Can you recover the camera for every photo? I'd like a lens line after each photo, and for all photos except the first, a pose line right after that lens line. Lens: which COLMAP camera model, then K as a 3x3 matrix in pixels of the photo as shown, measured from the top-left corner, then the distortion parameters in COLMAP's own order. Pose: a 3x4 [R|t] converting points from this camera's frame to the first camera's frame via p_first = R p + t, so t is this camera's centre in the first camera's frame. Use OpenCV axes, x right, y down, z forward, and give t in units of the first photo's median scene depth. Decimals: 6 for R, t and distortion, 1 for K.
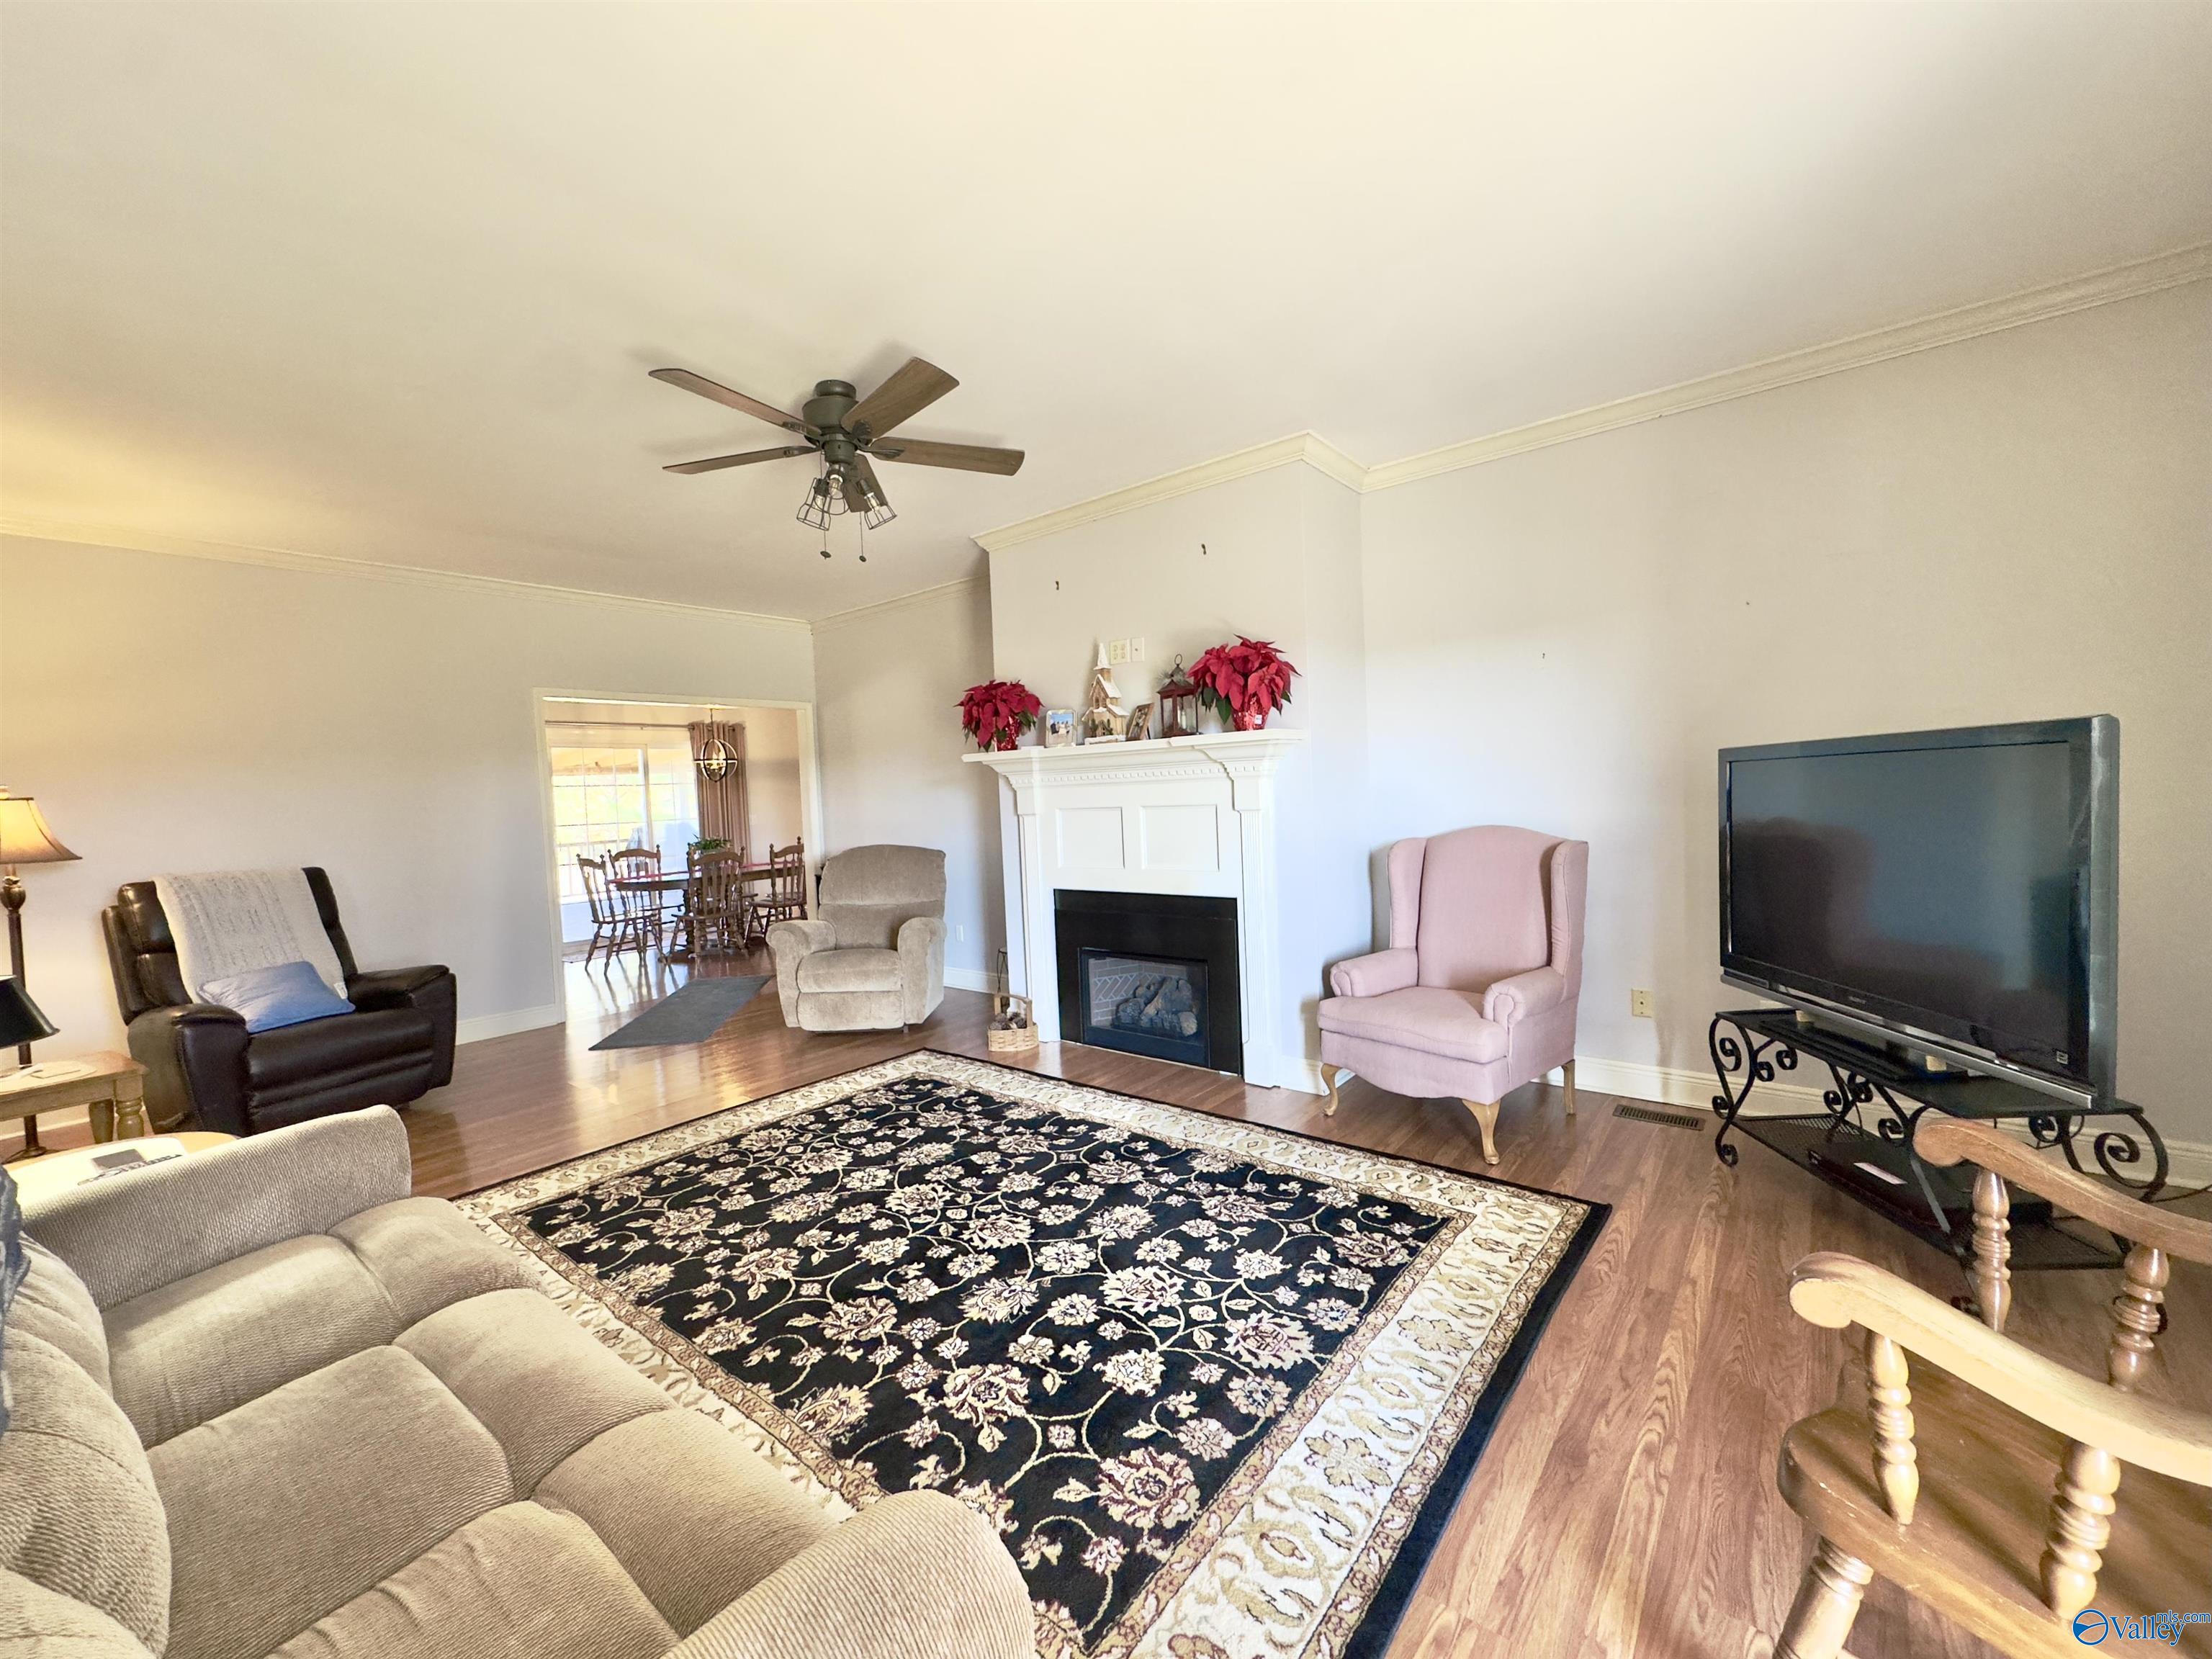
lens RADIAL K [[881.5, 0, 1103.2], [0, 881.5, 828.6], [0, 0, 1]] dist [-0.001915, 0.000354]
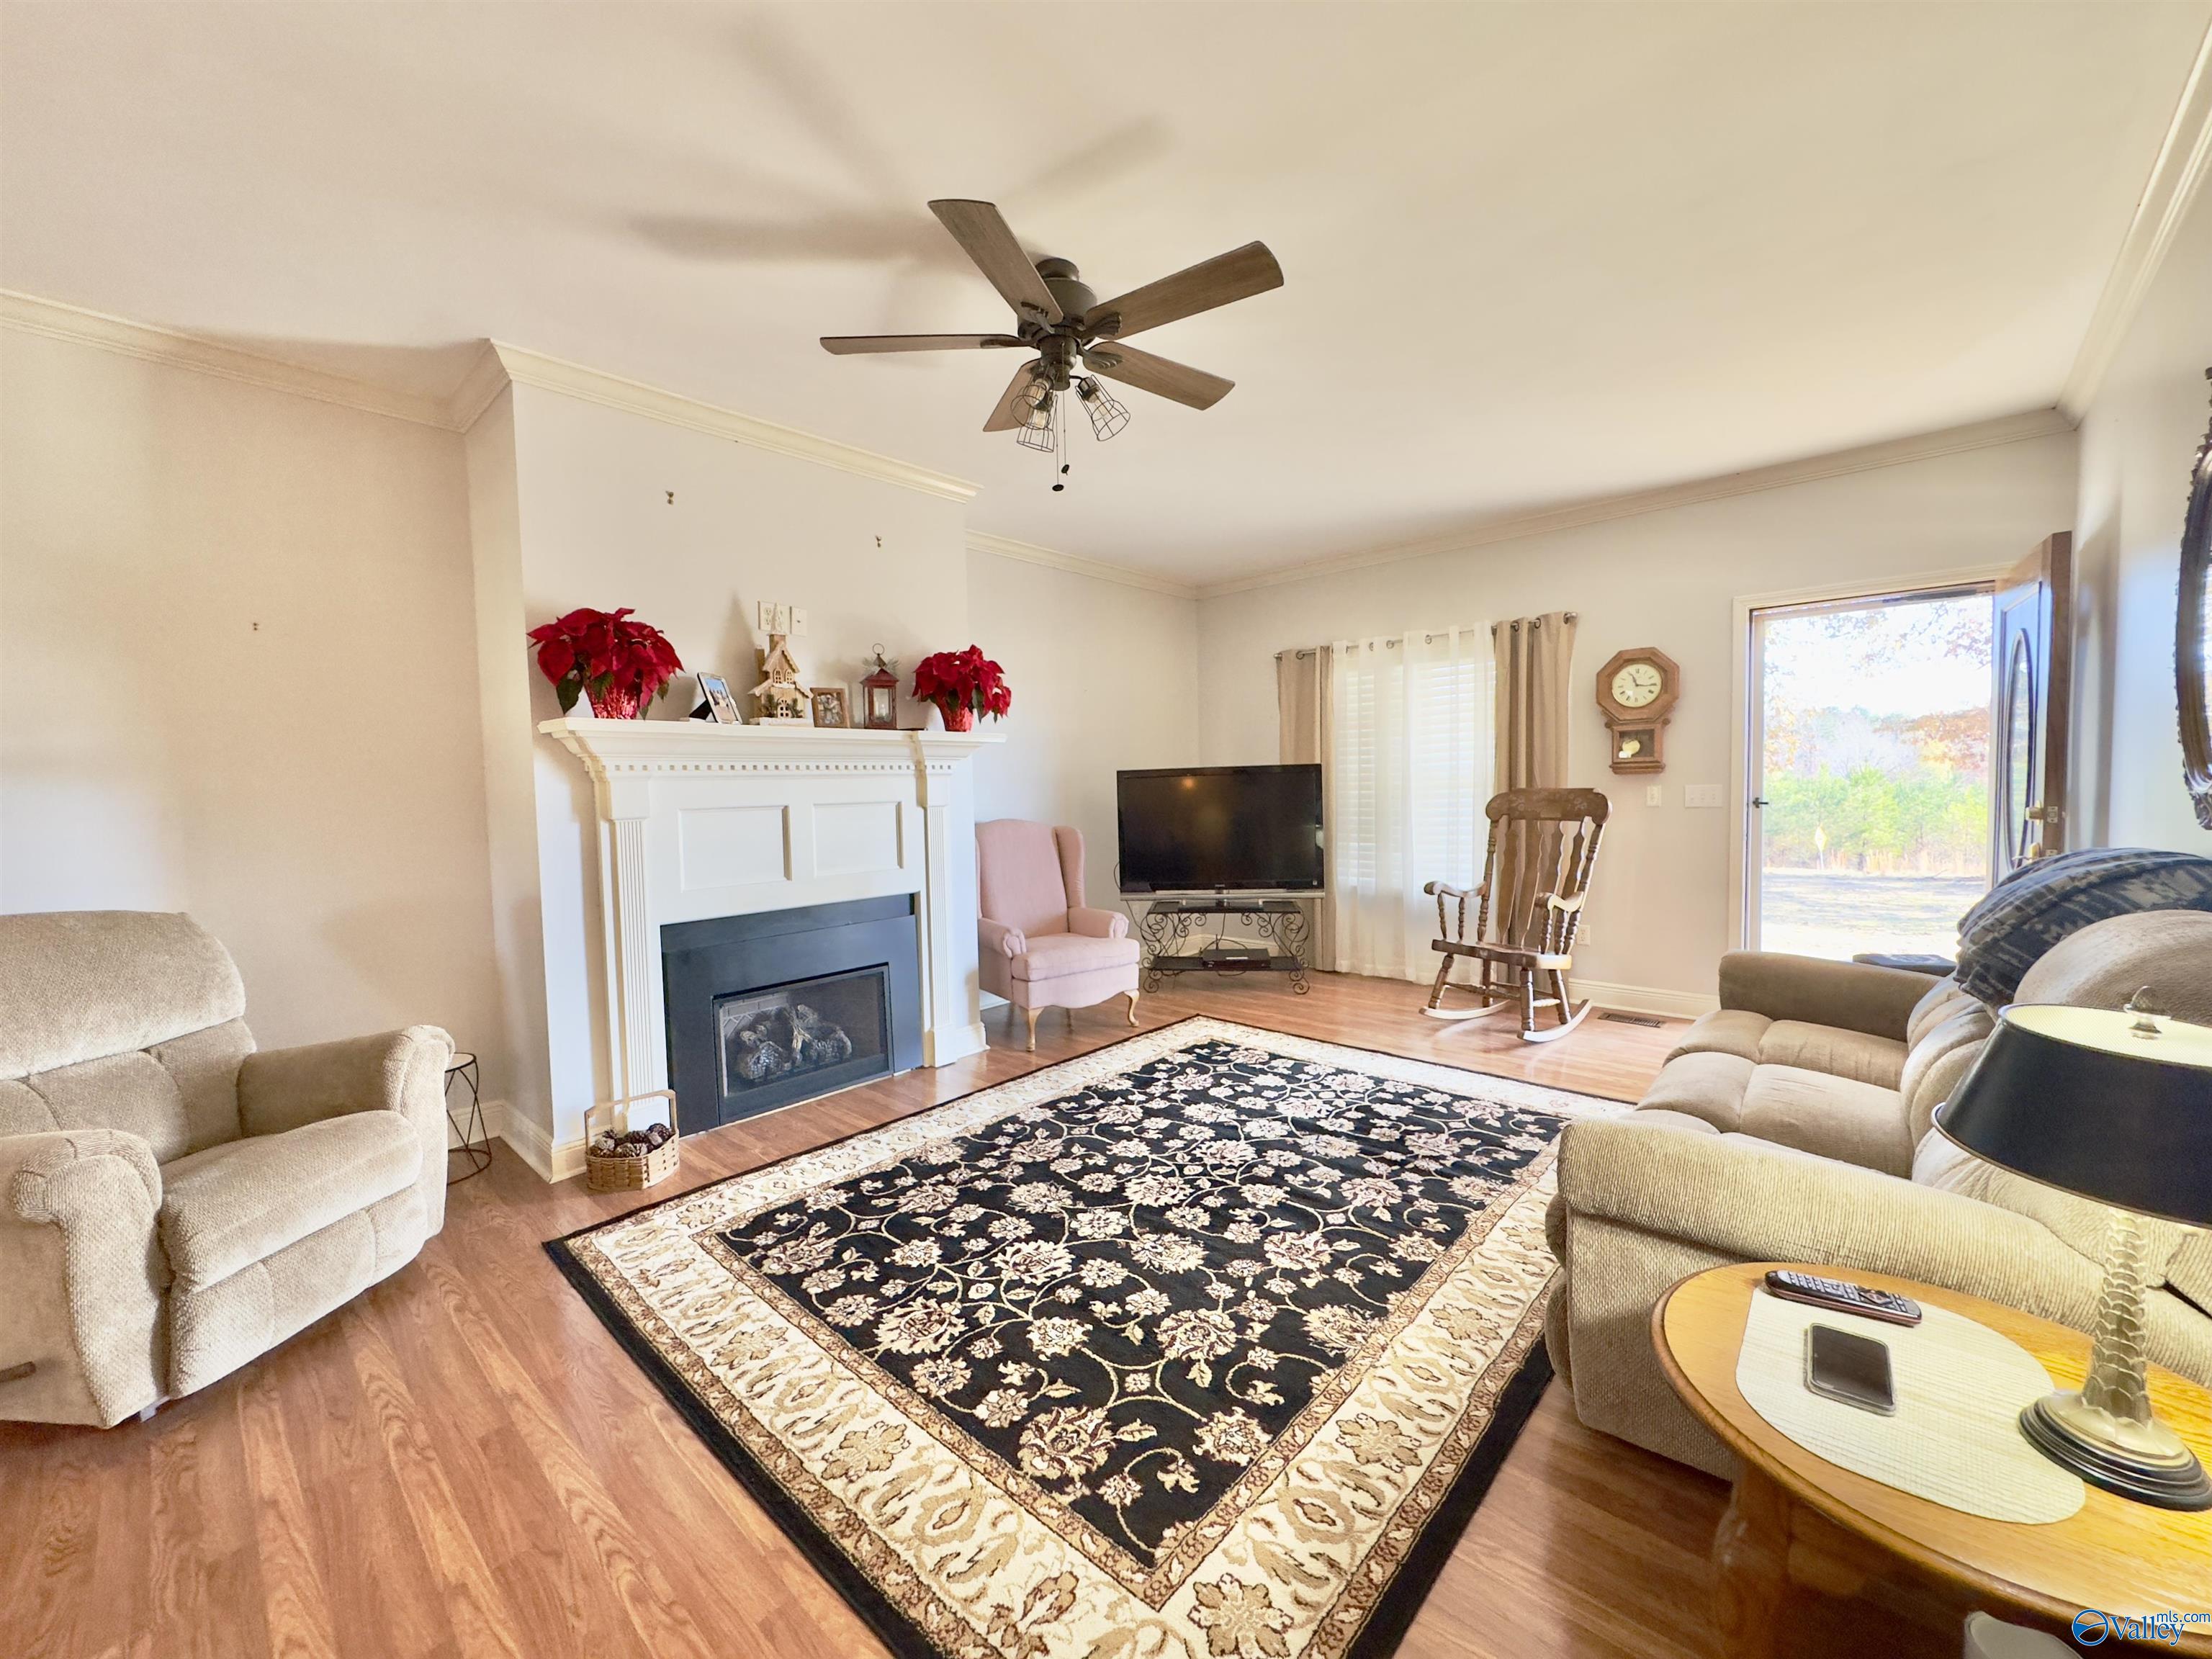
lens RADIAL K [[881.5, 0, 1103.2], [0, 881.5, 828.6], [0, 0, 1]] dist [-0.001915, 0.000354]
pose [[0.061892, -0.010921, 0.998023, -1.139724], [0.063438, 0.997961, 0.006986, 0.014831], [-0.996065, 0.062880, 0.062459, 0.948961]]
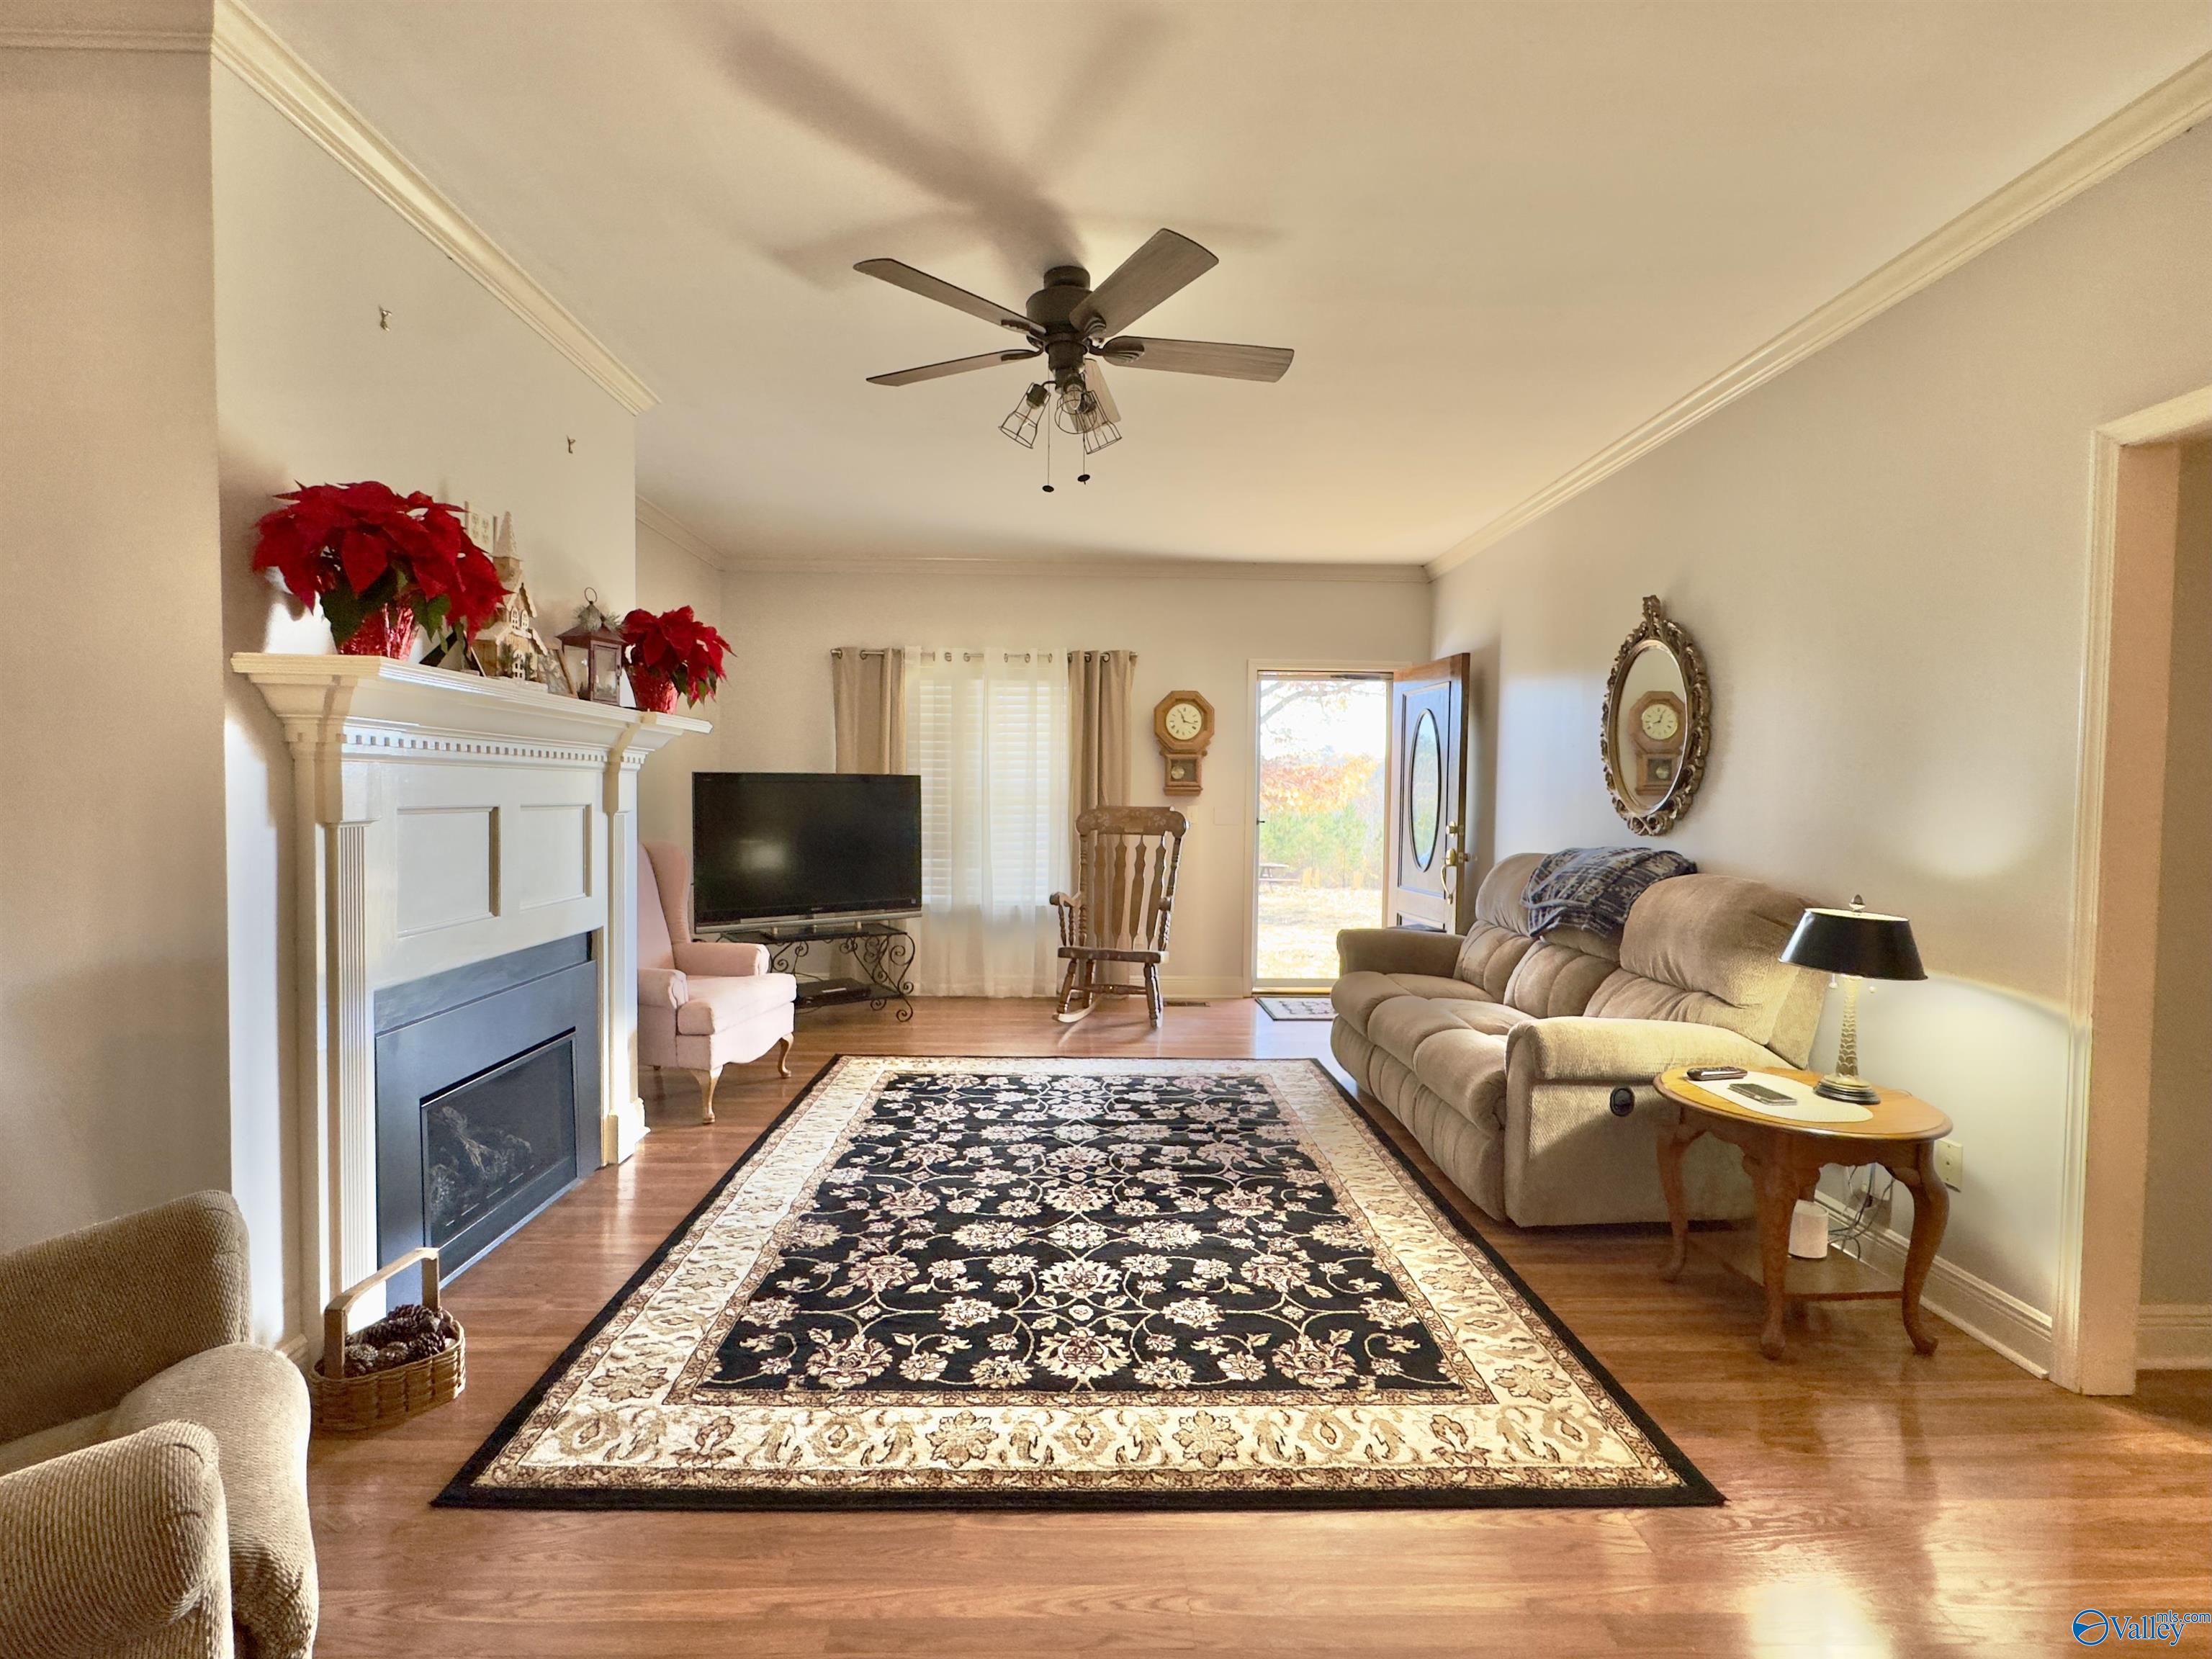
lens RADIAL K [[1035.0, 0, 1100.6], [0, 1035.0, 829.9], [0, 0, 1]] dist [-0.003380, -0.000263]
pose [[-0.648936, 0.006791, 0.760812, -1.062207], [0.047922, 0.998340, 0.031963, -0.017471], [-0.759332, 0.057201, -0.648184, 1.648459]]
